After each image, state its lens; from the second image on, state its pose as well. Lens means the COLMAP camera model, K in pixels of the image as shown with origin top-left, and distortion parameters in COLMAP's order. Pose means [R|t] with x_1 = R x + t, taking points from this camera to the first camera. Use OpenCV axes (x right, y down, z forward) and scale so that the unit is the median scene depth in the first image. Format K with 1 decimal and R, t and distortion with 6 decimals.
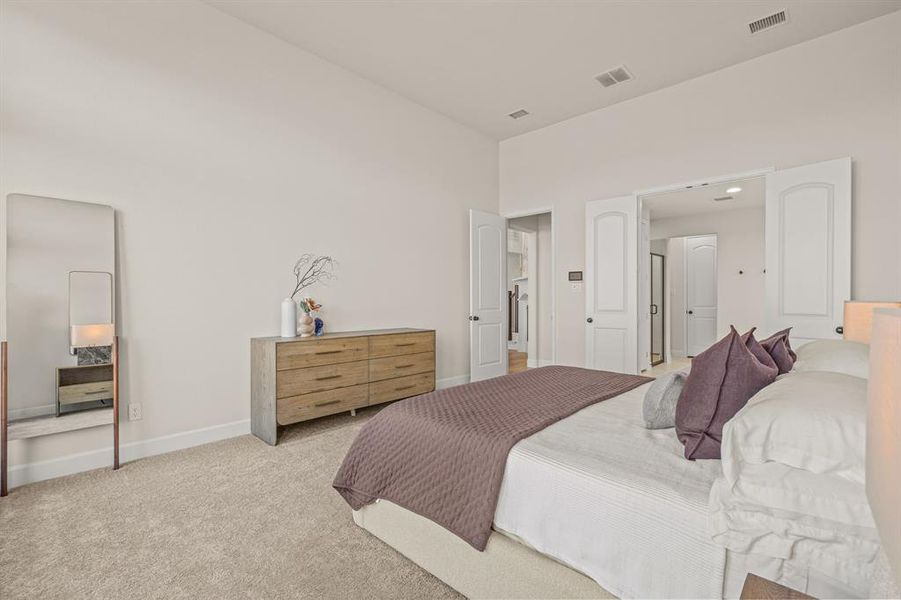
lens RADIAL K [[412.5, 0, 449.7], [0, 412.5, 297.0], [0, 0, 1]] dist [-0.002765, -0.000151]
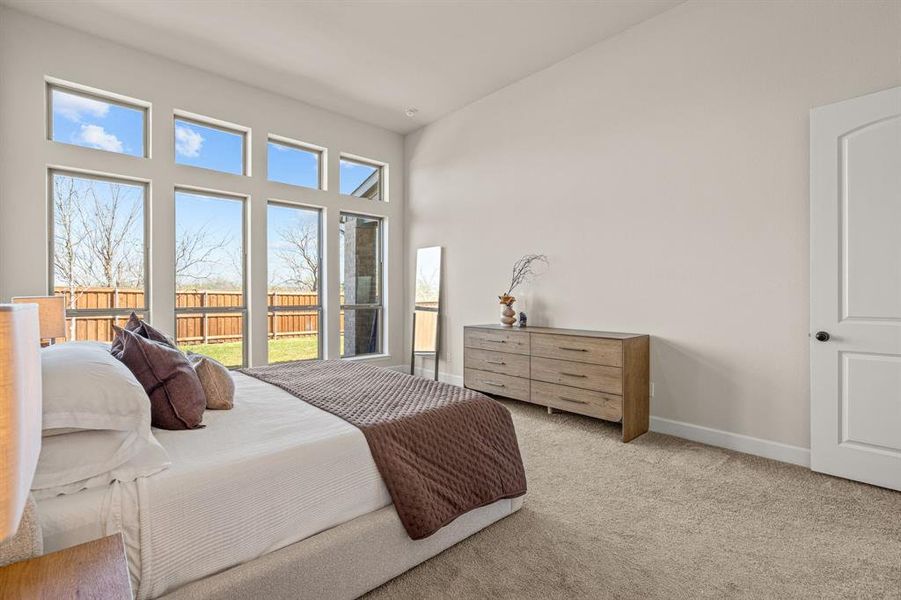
lens RADIAL K [[413.2, 0, 450.5], [0, 413.2, 300.0], [0, 0, 1]] dist [0.071606, 0.000072]
pose [[-0.049052, 0.011174, -0.998734, 0.803082], [-0.002420, 0.999933, 0.011307, 0.005640], [0.998793, 0.002971, -0.049022, 0.842777]]
